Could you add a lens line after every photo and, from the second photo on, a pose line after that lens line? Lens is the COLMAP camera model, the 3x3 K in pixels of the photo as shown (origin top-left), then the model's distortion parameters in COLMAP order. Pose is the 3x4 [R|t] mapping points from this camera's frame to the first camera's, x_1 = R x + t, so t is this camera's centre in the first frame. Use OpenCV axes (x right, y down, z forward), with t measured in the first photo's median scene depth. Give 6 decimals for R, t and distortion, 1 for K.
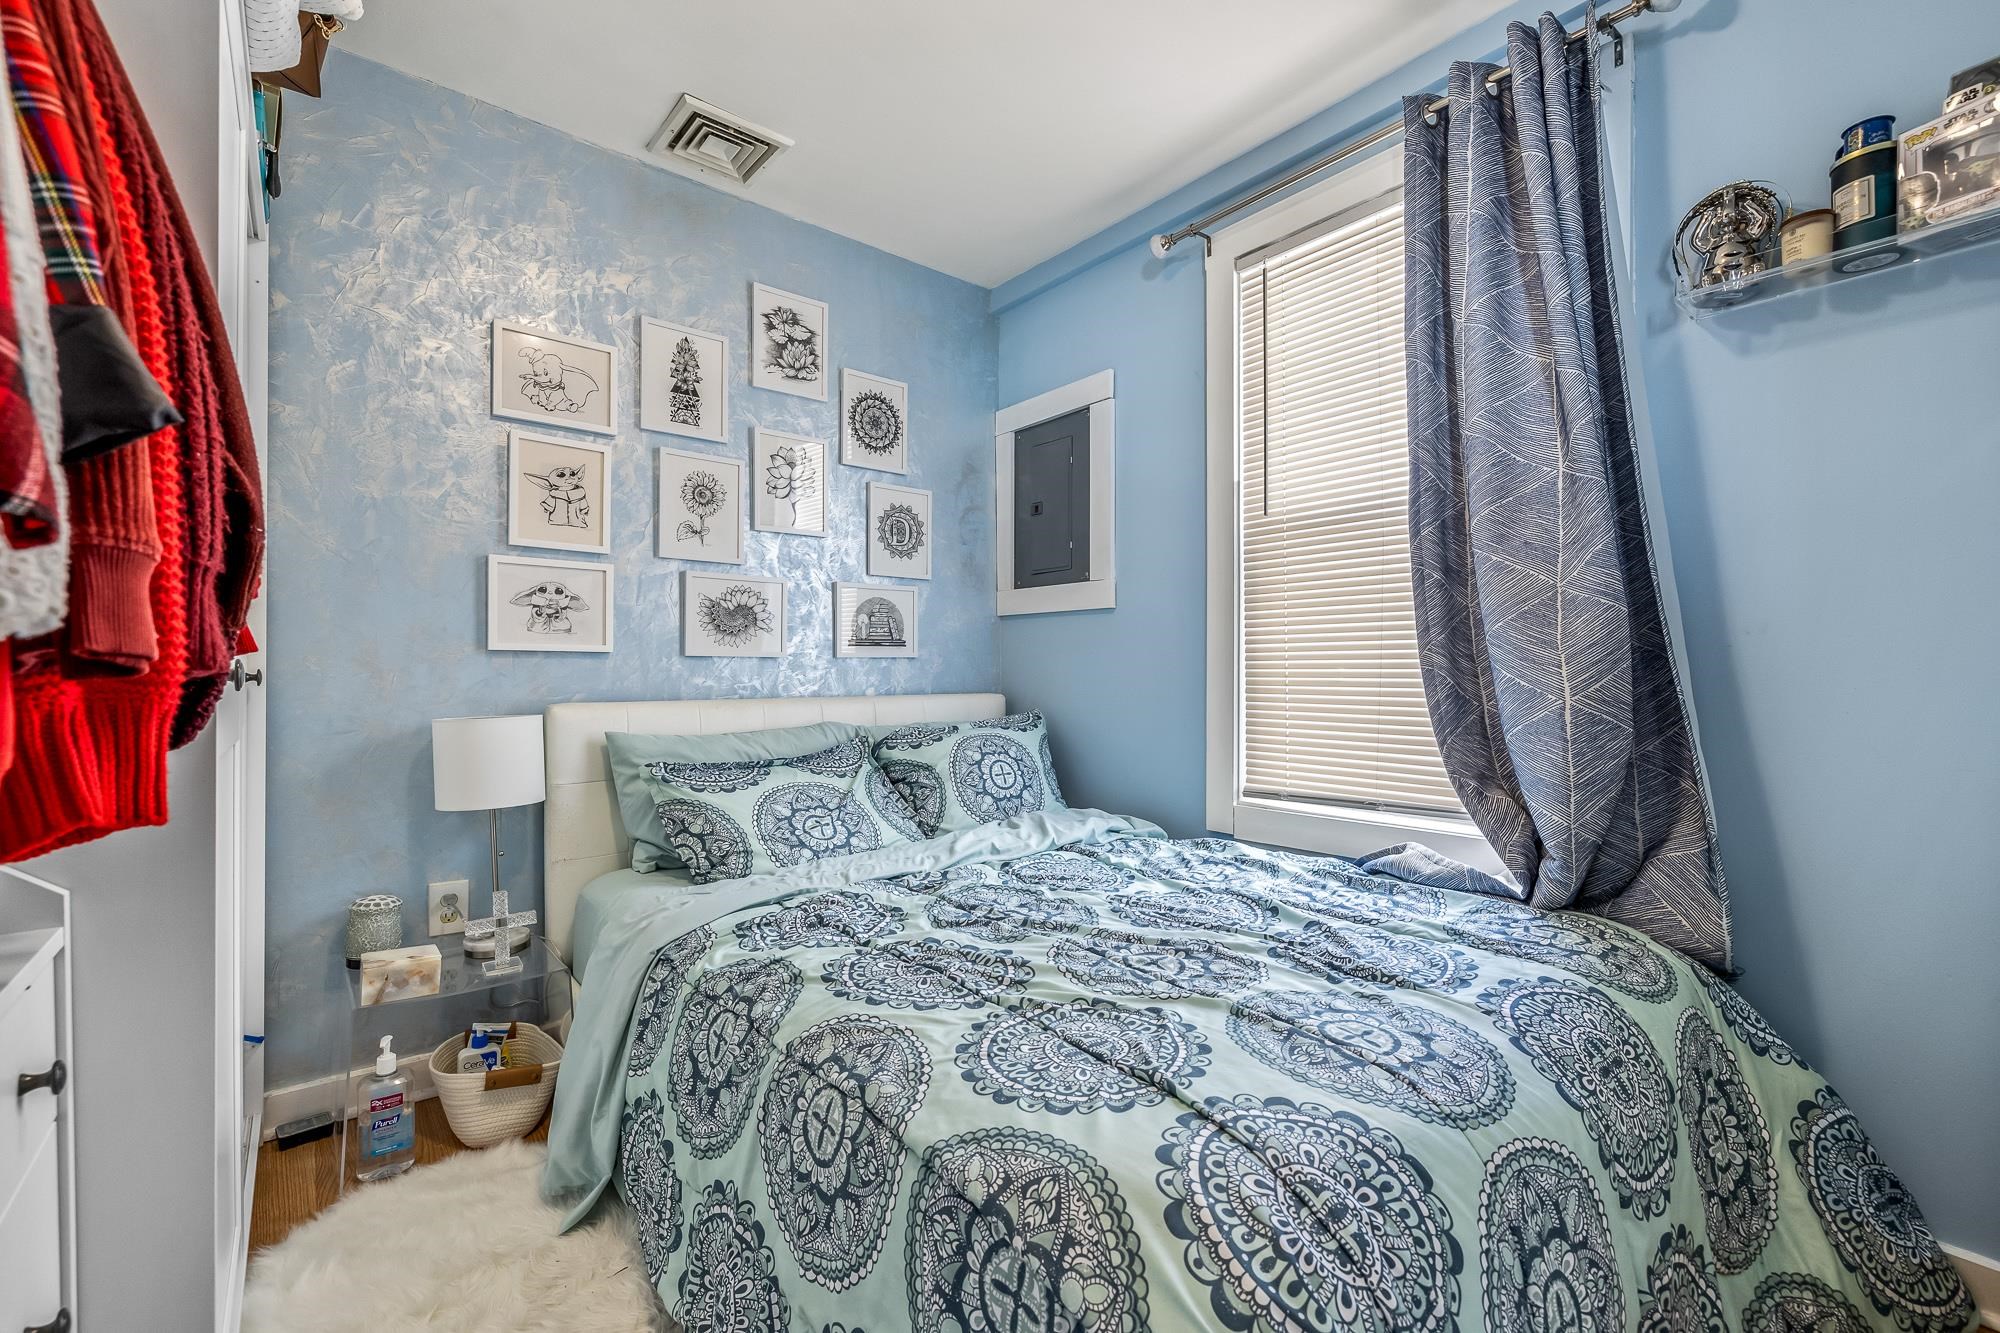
lens RADIAL K [[838.6, 0, 1000.0], [0, 838.6, 666.5], [0, 0, 1]] dist [0.000398, 0.000097]
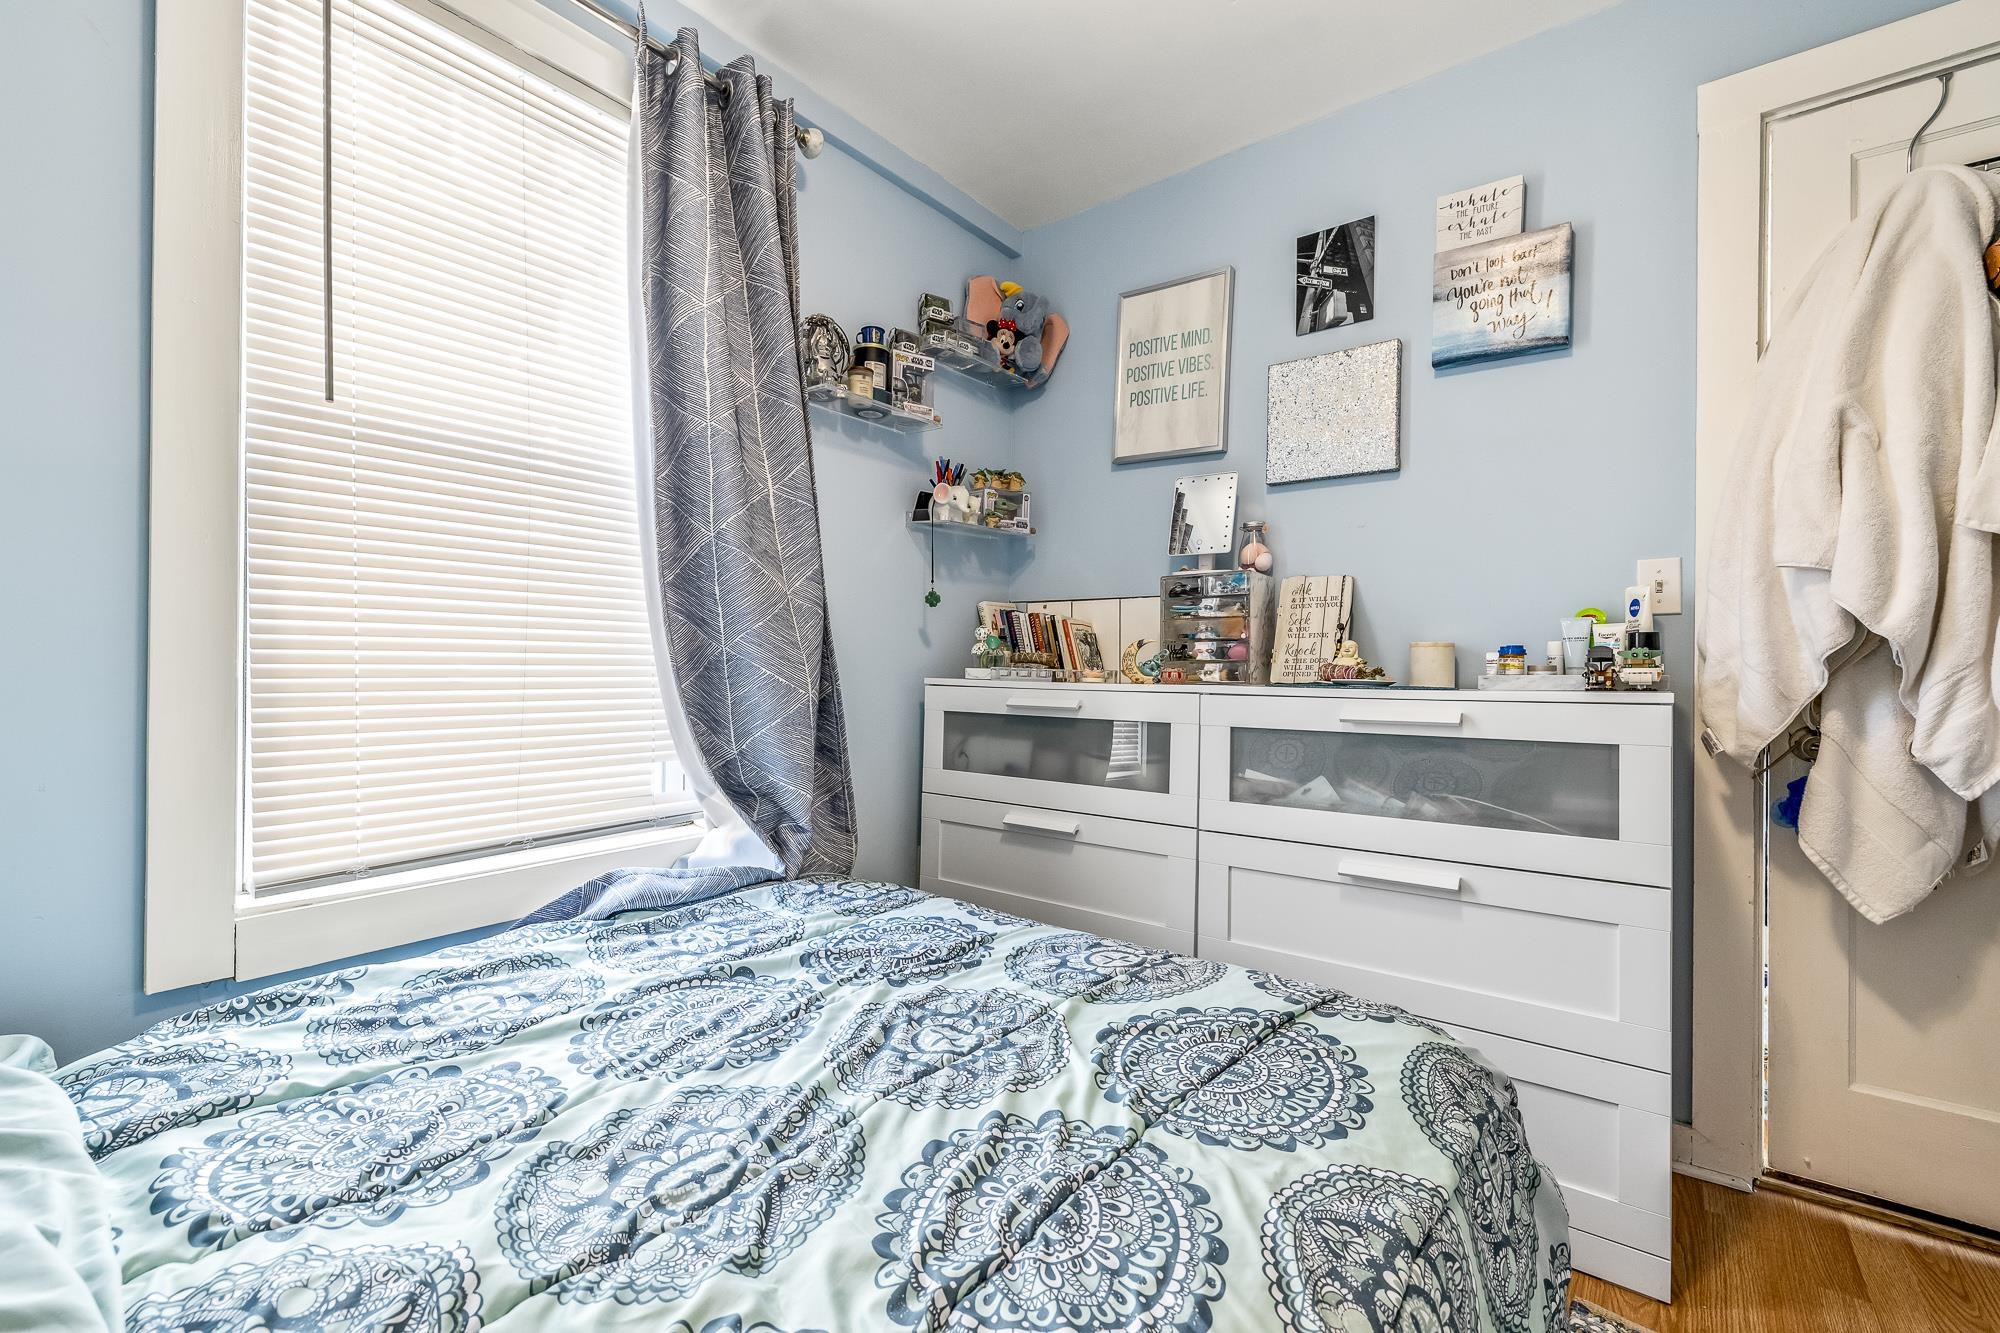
lens RADIAL K [[851.7, 0, 994.3], [0, 851.7, 657.1], [0, 0, 1]] dist [0.000958, 0.000361]
pose [[-0.215146, 0.012513, 0.976502, -0.615721], [-0.007920, 0.999863, -0.014557, 0.005484], [-0.976550, -0.010866, -0.215017, 1.142309]]
